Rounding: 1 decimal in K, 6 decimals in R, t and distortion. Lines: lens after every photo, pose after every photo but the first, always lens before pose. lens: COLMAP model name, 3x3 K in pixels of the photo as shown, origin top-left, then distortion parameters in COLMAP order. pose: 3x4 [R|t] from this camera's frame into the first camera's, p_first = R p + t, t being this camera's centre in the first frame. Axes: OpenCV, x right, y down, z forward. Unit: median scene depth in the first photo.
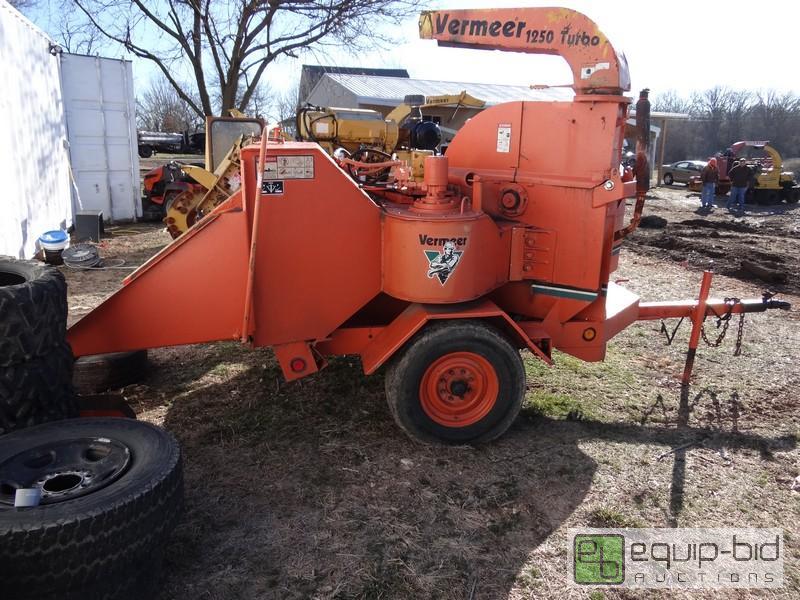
lens RADIAL K [[633.7, 0, 400.0], [0, 633.7, 300.0], [0, 0, 1]] dist [0.005723, -0.005880]
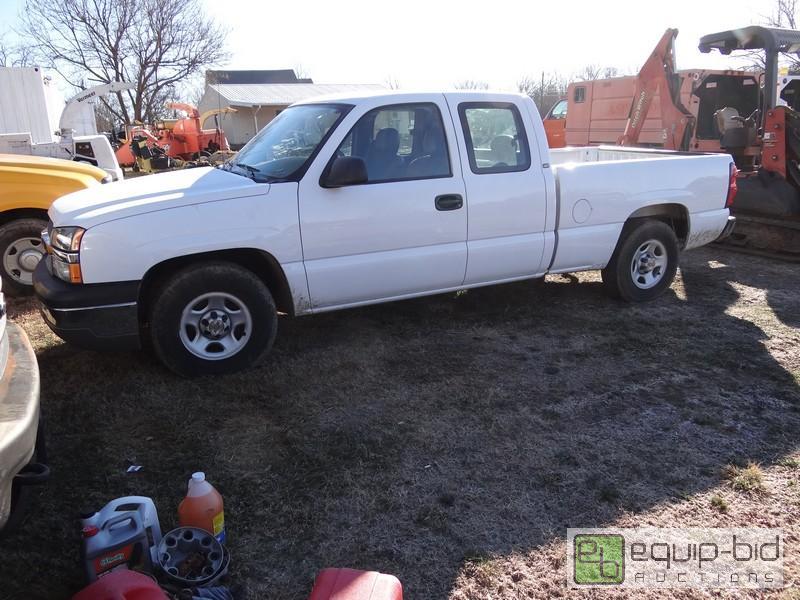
lens RADIAL K [[633.7, 0, 400.0], [0, 633.7, 300.0], [0, 0, 1]] dist [0.005723, -0.005880]
pose [[0.993309, -0.079050, 0.084188, 0.301555], [0.077368, 0.996736, 0.023058, 0.258990], [-0.085736, -0.016390, 0.996183, -0.956943]]
